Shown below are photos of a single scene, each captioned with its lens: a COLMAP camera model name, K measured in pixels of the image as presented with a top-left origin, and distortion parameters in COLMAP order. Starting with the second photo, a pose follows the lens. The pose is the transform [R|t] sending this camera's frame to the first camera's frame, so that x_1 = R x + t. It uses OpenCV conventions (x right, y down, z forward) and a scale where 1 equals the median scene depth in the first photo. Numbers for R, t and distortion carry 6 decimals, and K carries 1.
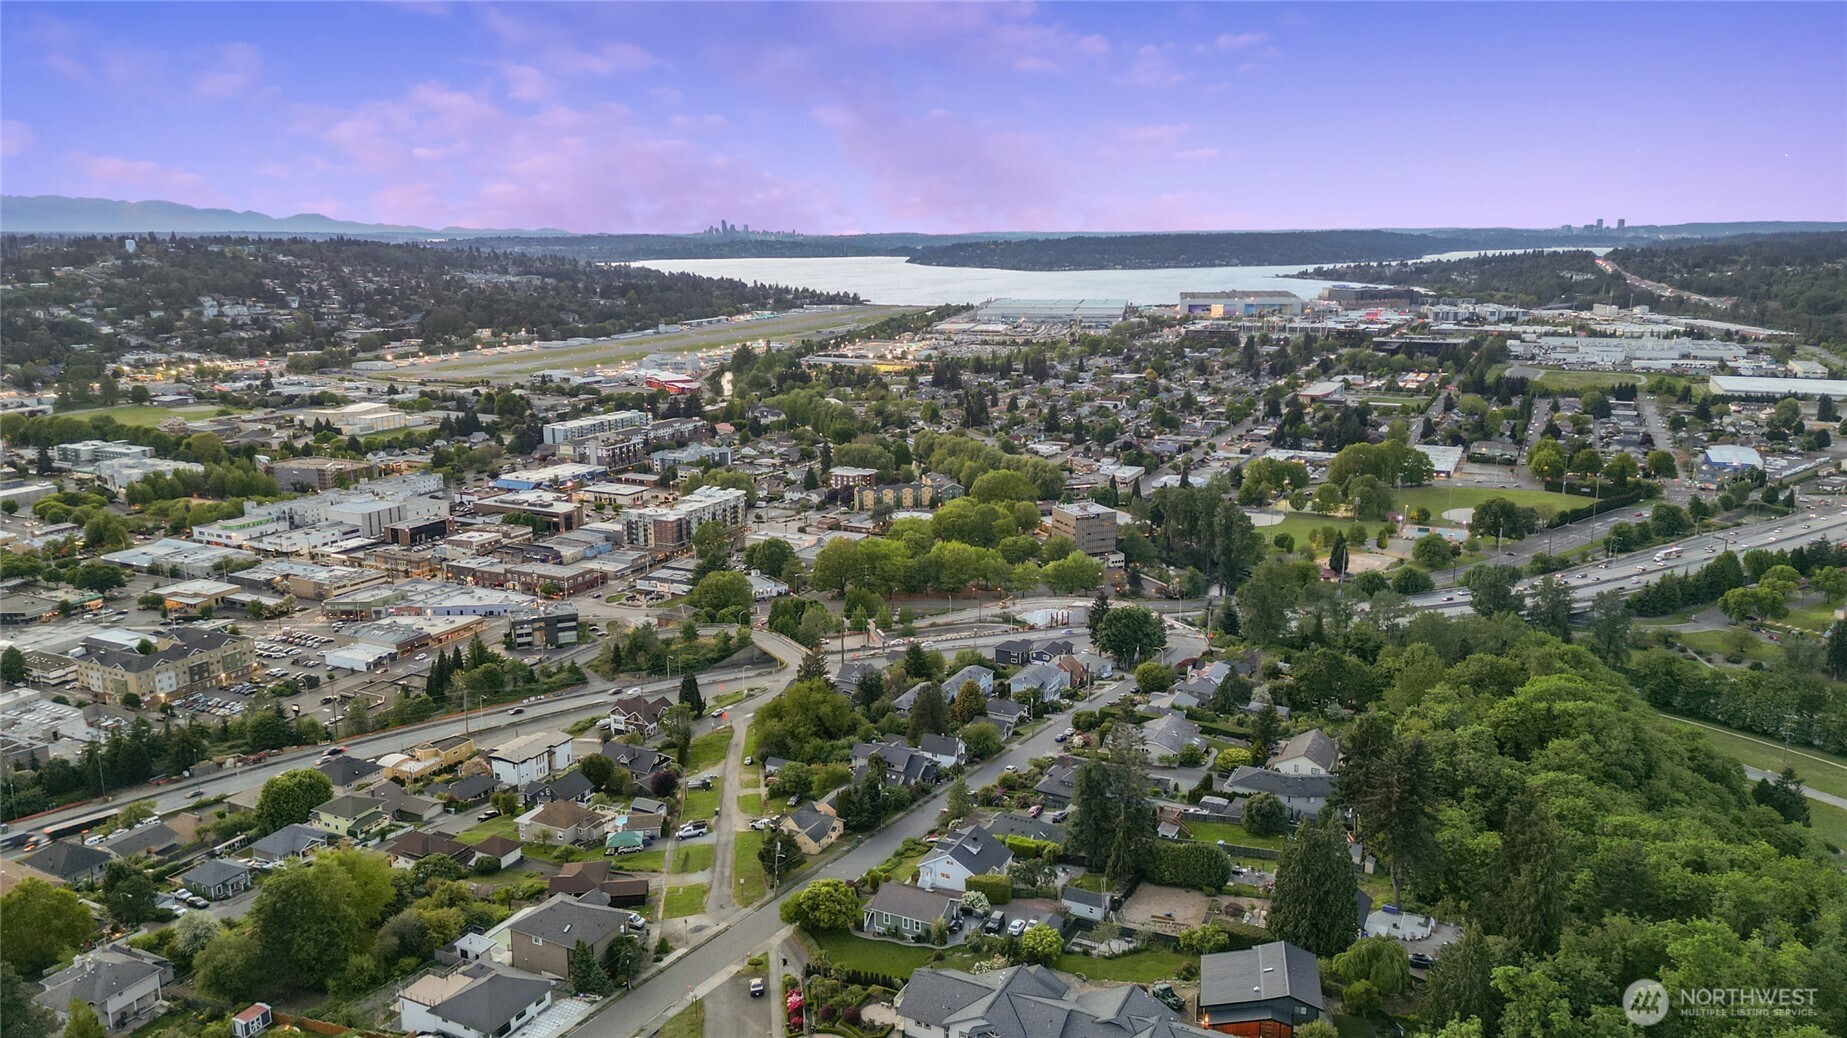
lens RADIAL K [[1289.4, 0, 923.5], [0, 1289.4, 519.0], [0, 0, 1]] dist [0.116612, -0.128449]
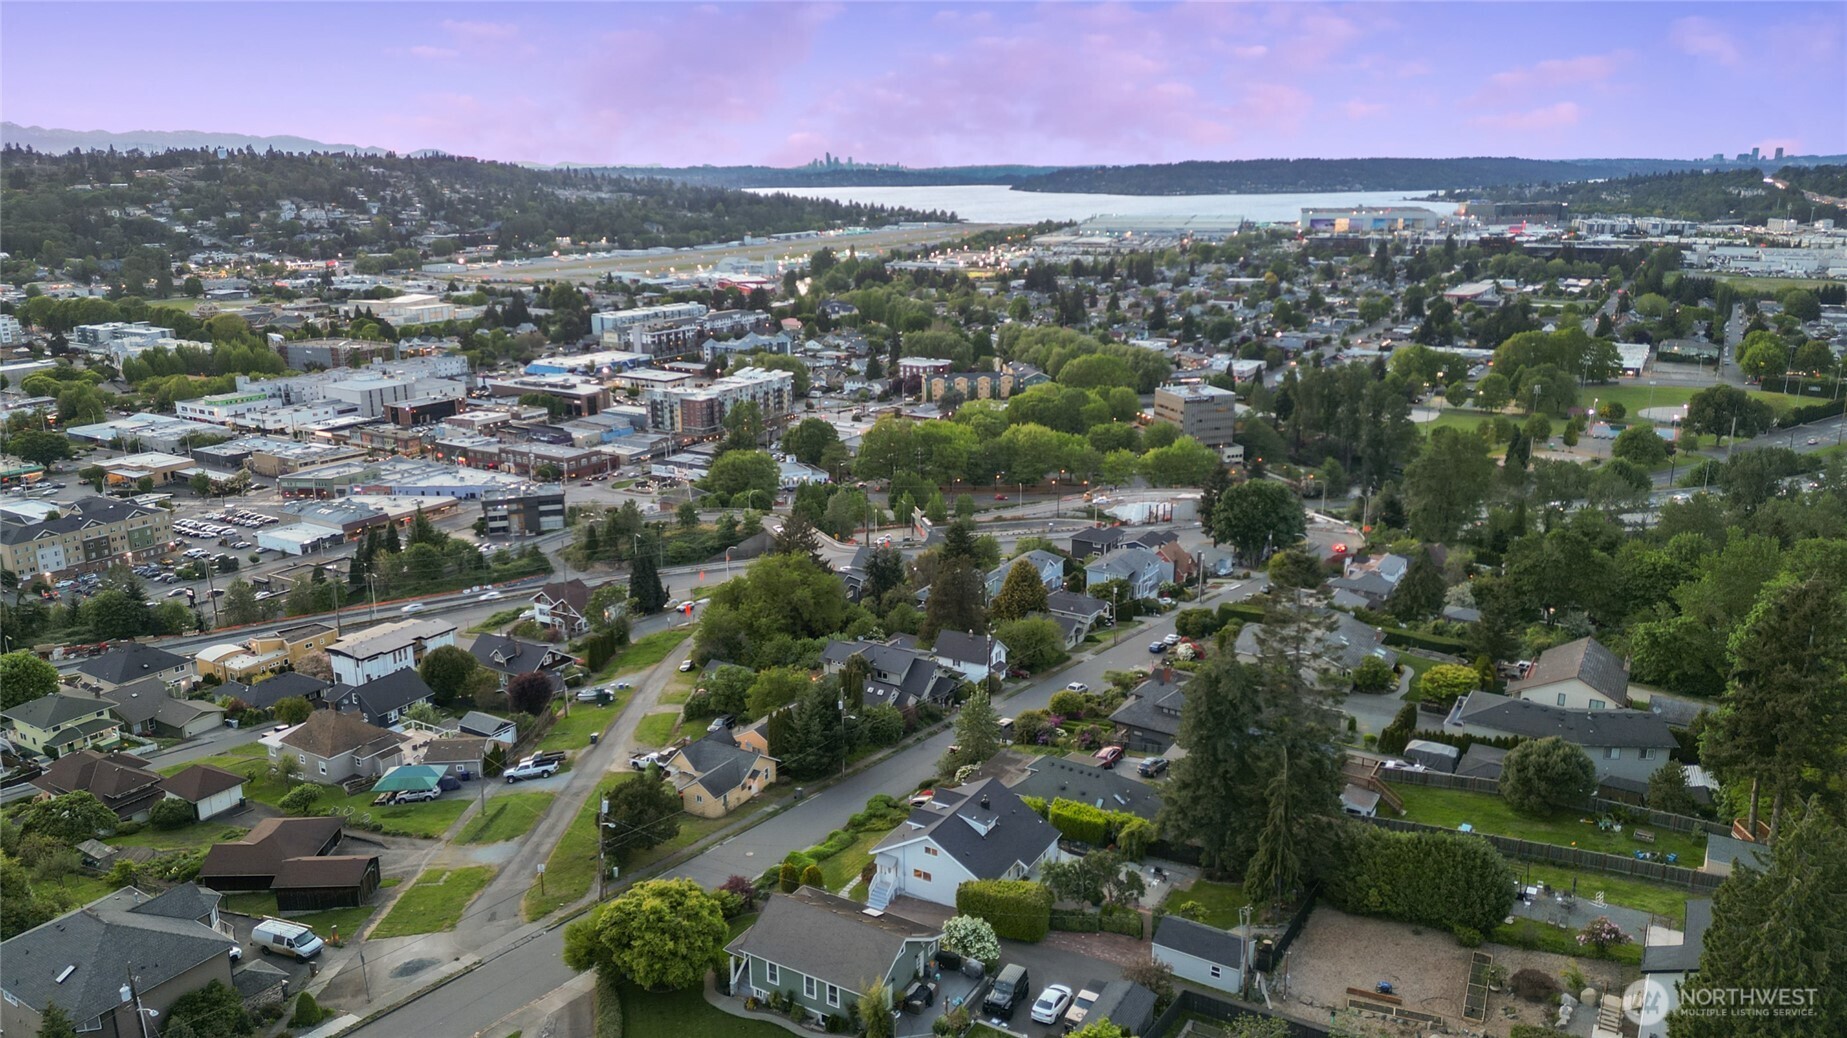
lens RADIAL K [[1289.4, 0, 923.5], [0, 1289.4, 519.0], [0, 0, 1]] dist [0.116612, -0.128449]
pose [[0.996875, 0.020993, -0.076153, 0.016103], [-0.017393, 0.998714, 0.047632, 0.033555], [0.077055, -0.046158, 0.995958, 0.151292]]
